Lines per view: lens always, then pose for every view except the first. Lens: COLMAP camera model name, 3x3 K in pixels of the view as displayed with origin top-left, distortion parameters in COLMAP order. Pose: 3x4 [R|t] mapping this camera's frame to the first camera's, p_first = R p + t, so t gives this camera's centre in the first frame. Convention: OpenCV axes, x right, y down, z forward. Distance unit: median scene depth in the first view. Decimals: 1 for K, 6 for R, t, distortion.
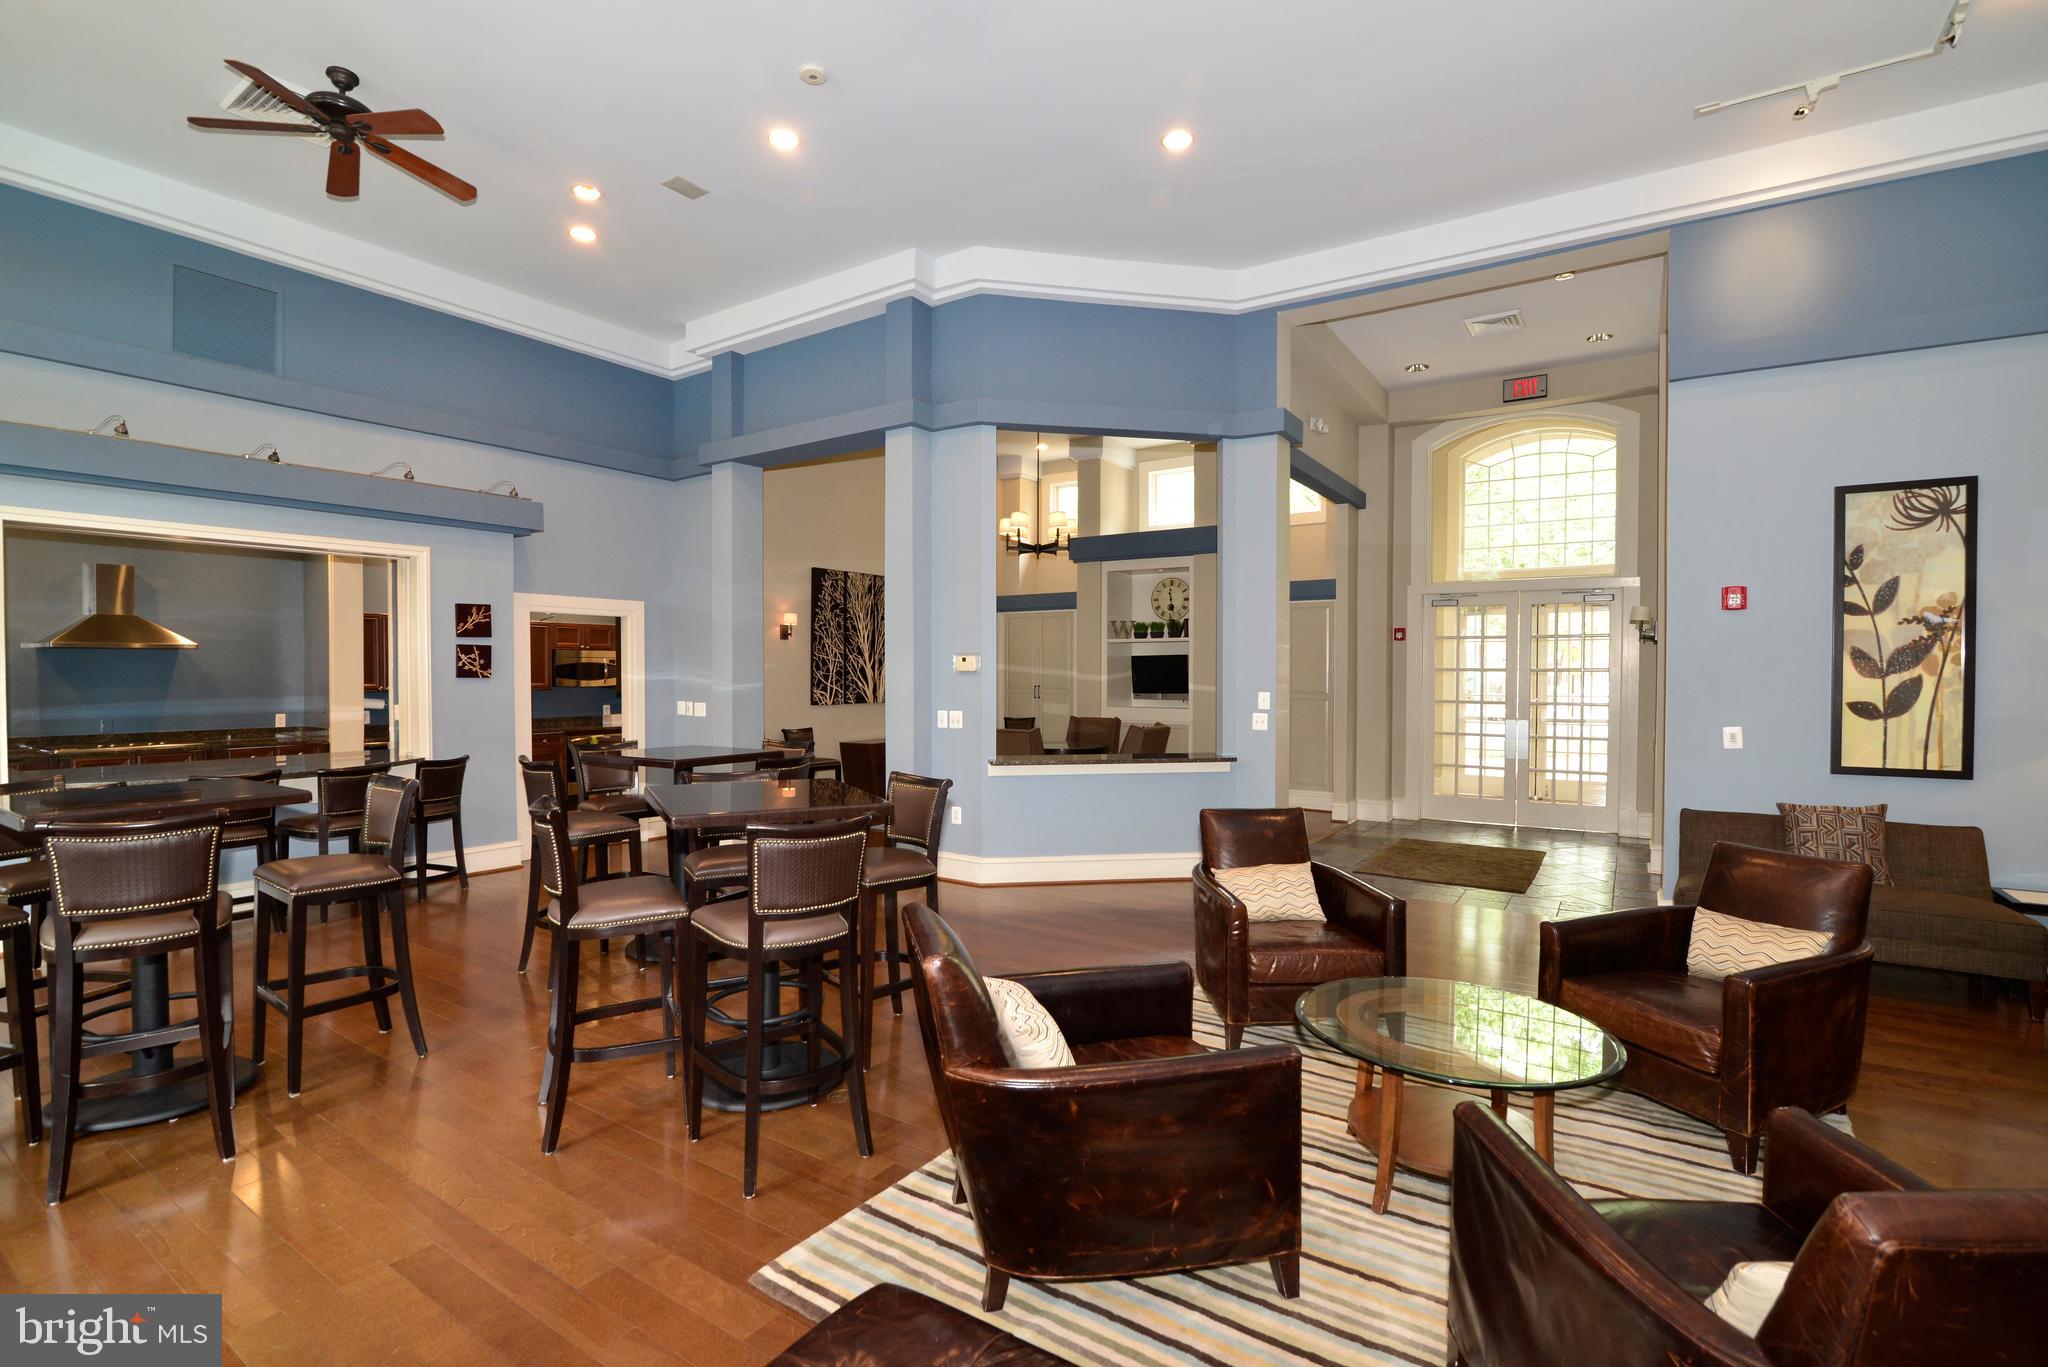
lens RADIAL K [[945.1, 0, 1024.0], [0, 945.1, 683.5], [0, 0, 1]] dist [-0.002000, -0.000218]
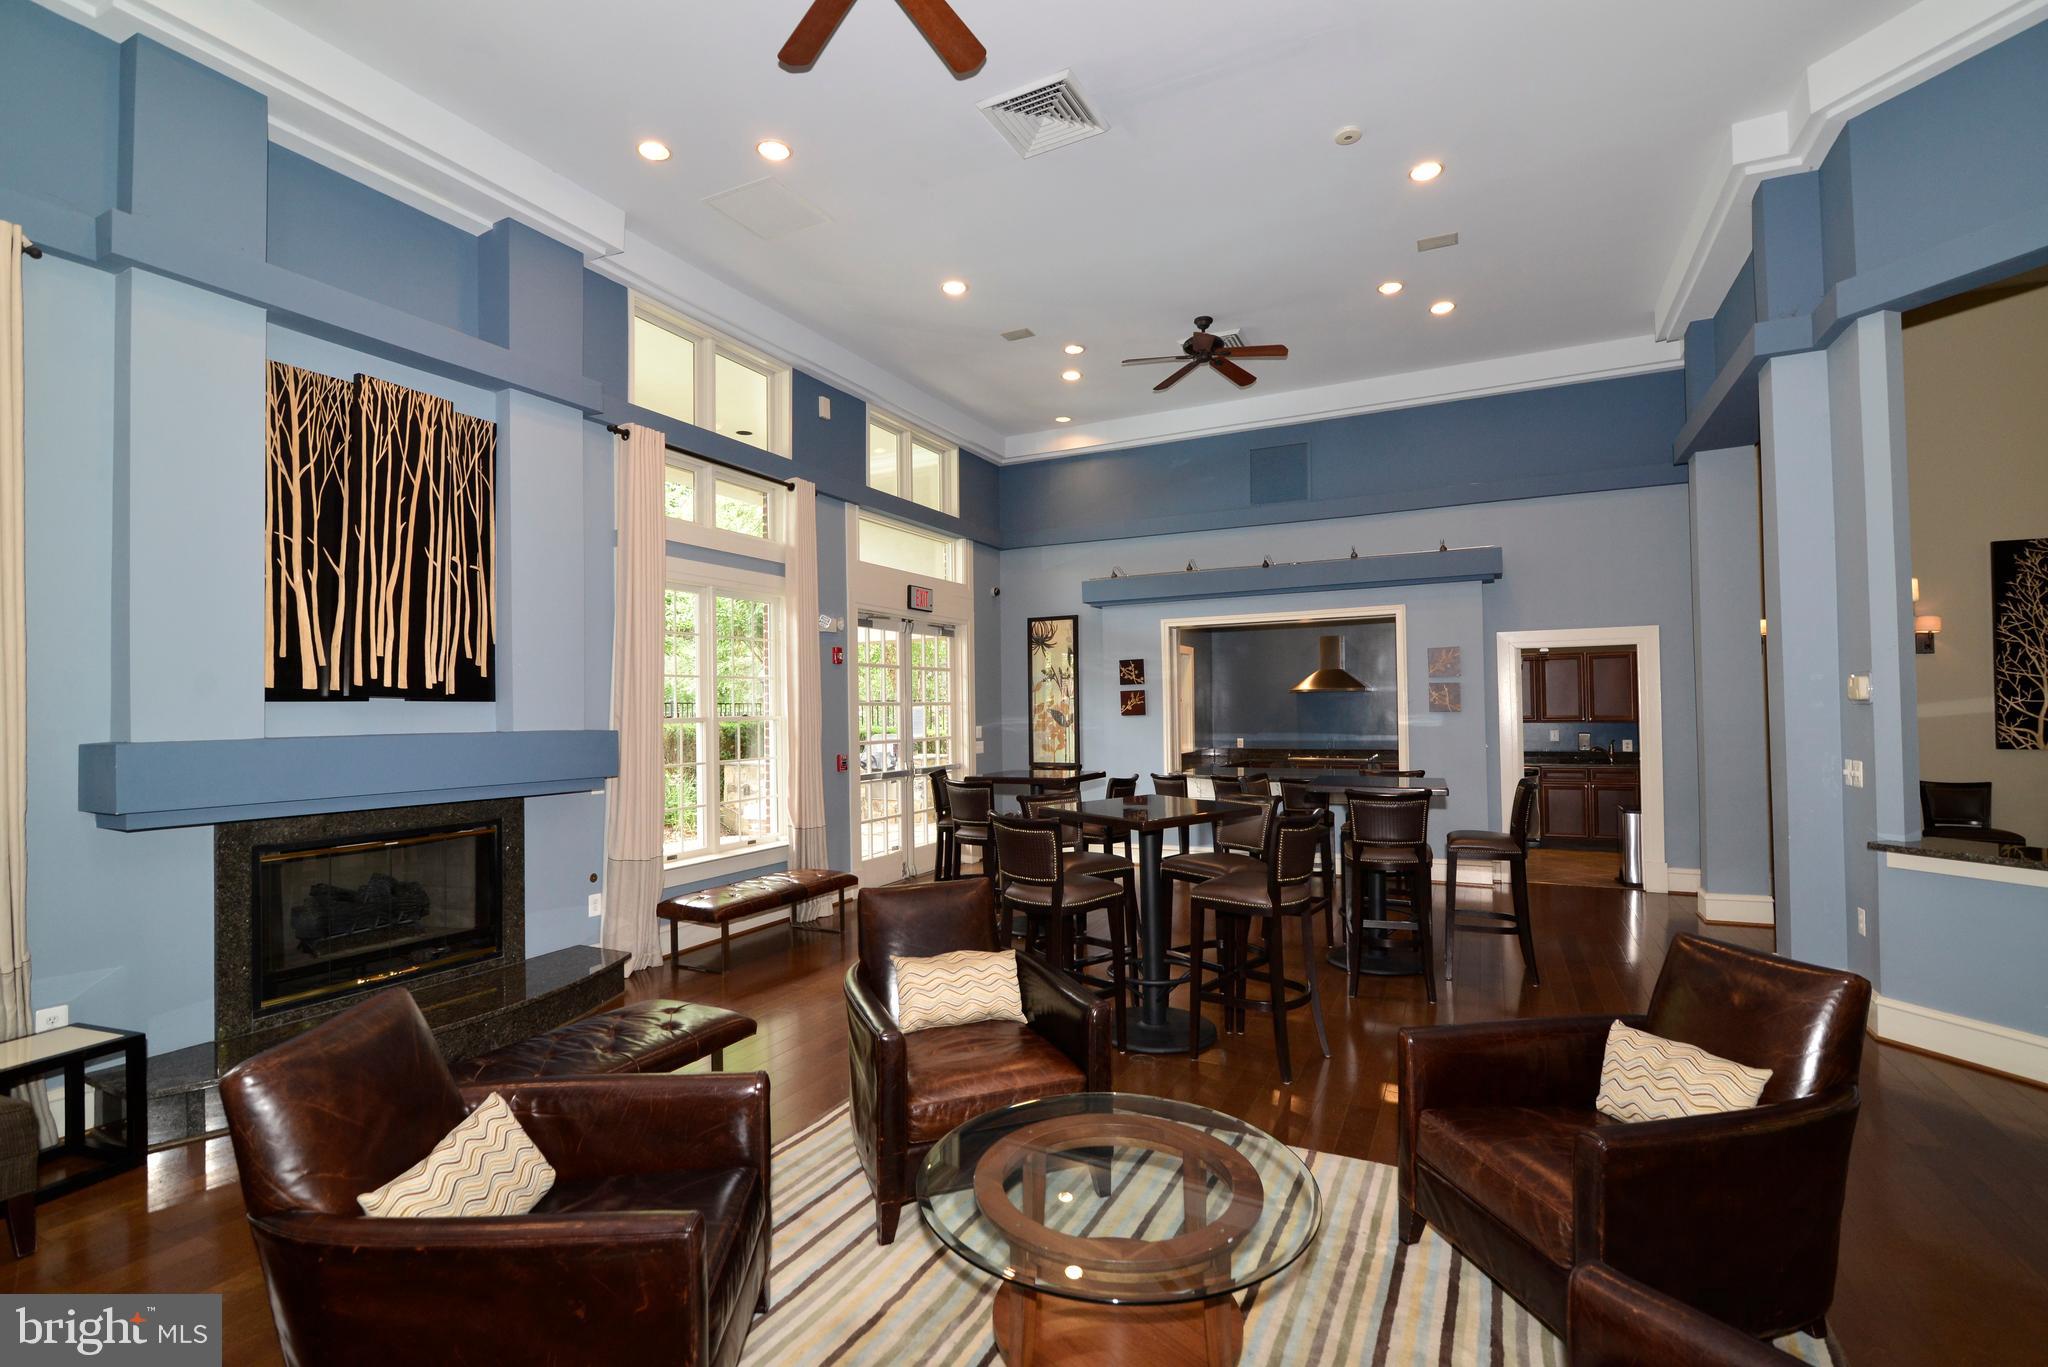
lens RADIAL K [[945.1, 0, 1024.0], [0, 945.1, 683.5], [0, 0, 1]] dist [-0.002000, -0.000218]
pose [[0.121805, -0.024723, -0.992246, 0.344883], [0.003934, 0.999694, -0.024426, -0.009488], [0.992546, -0.000928, 0.121865, 0.240642]]
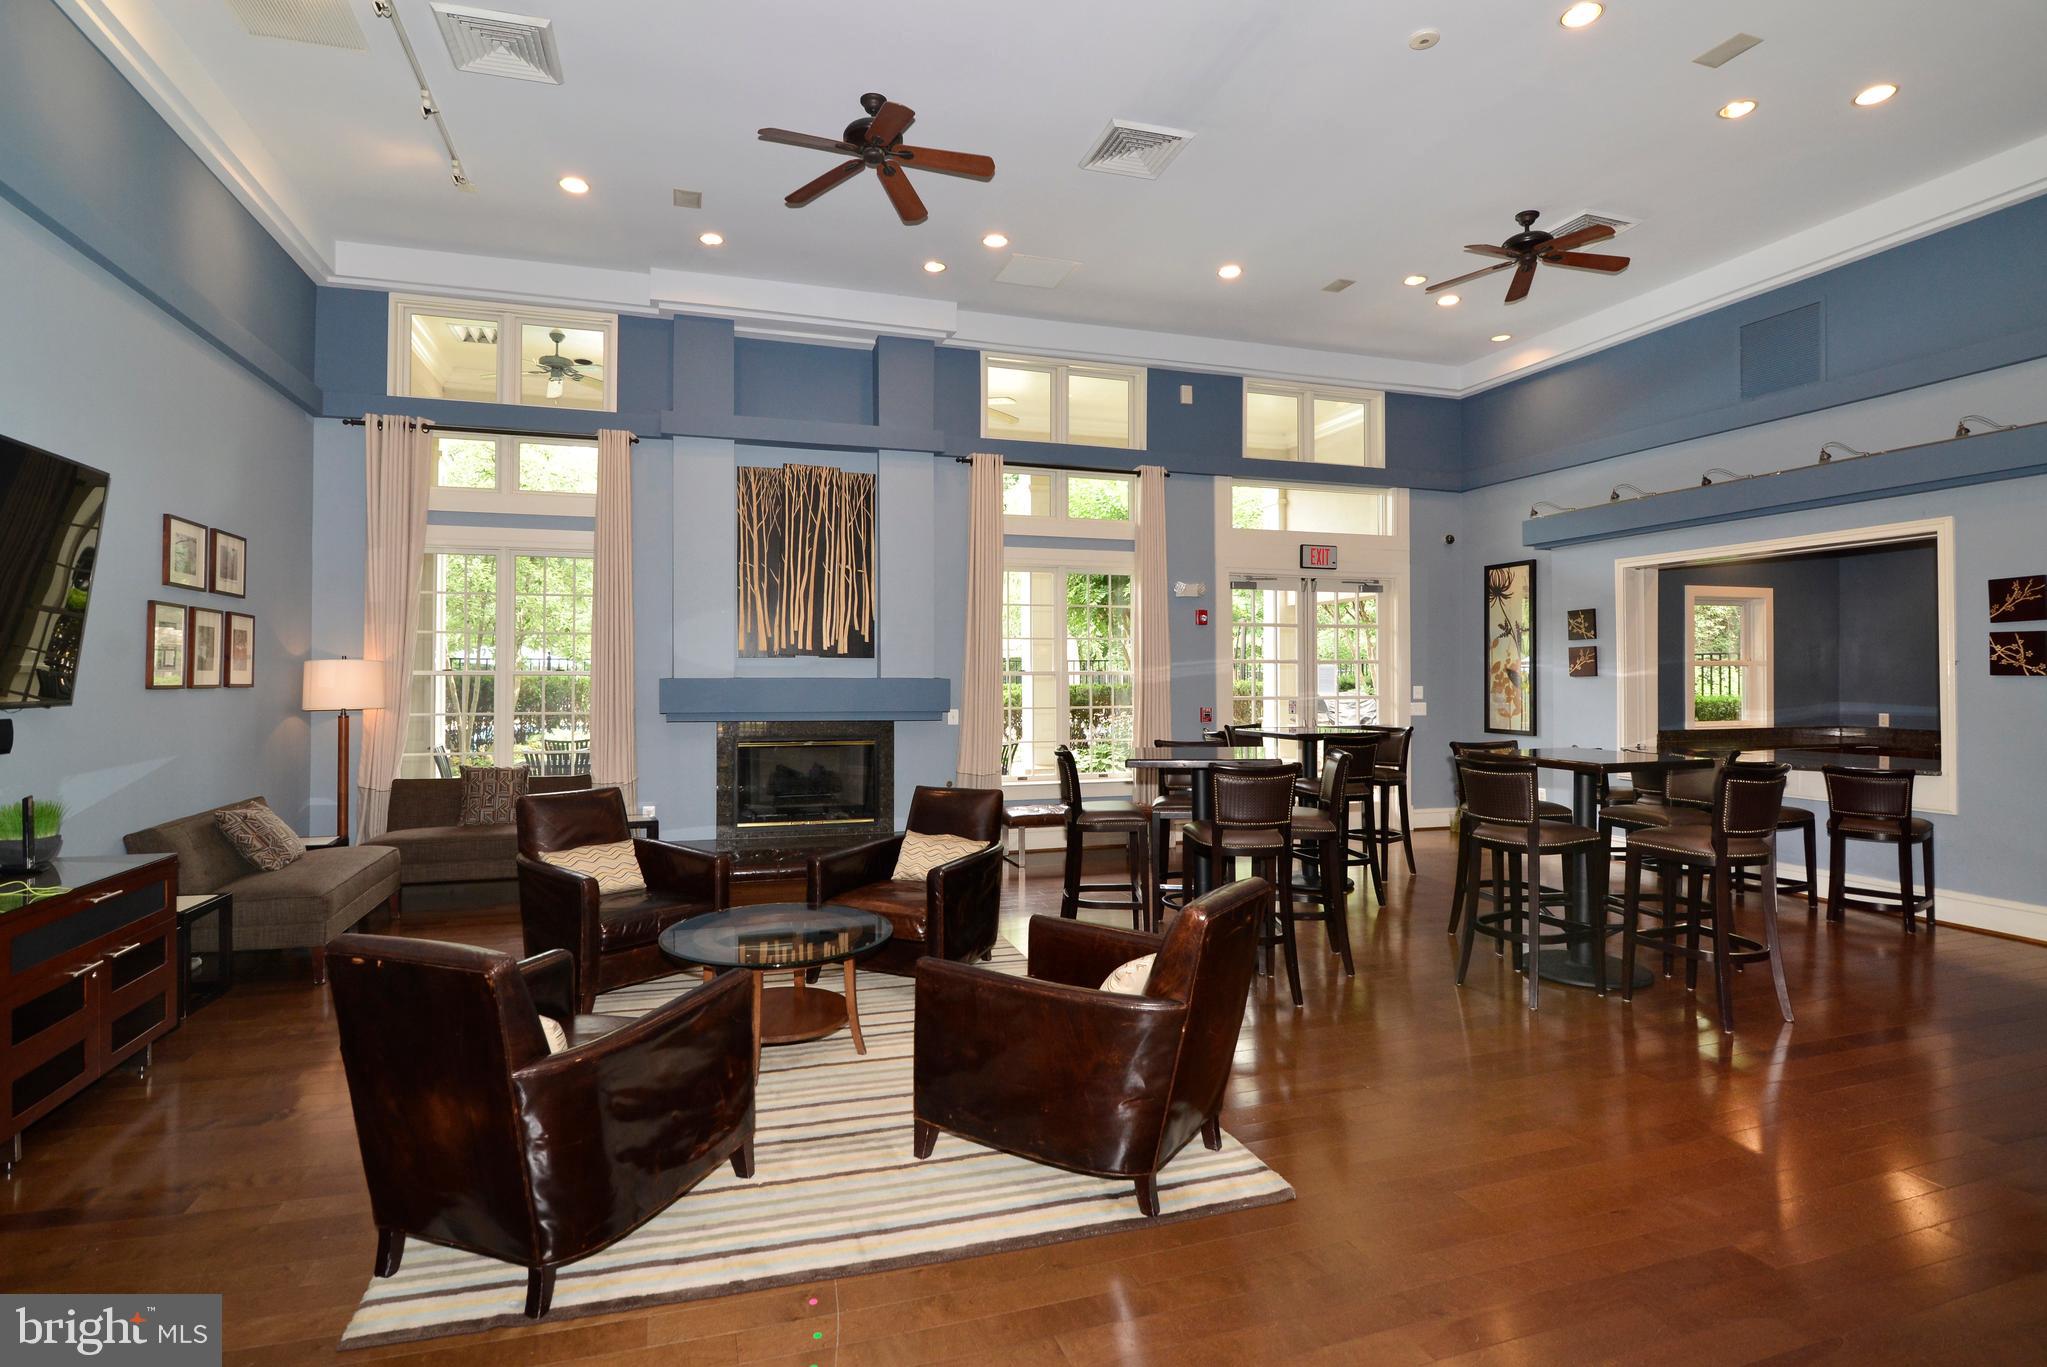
lens RADIAL K [[1054.4, 0, 1022.0], [0, 1054.4, 656.8], [0, 0, 1]] dist [-0.001702, -0.000154]
pose [[-0.632671, -0.010128, -0.774355, 0.393369], [-0.003863, 0.999943, -0.009923, -0.006450], [0.774411, -0.003287, -0.632674, 0.631661]]
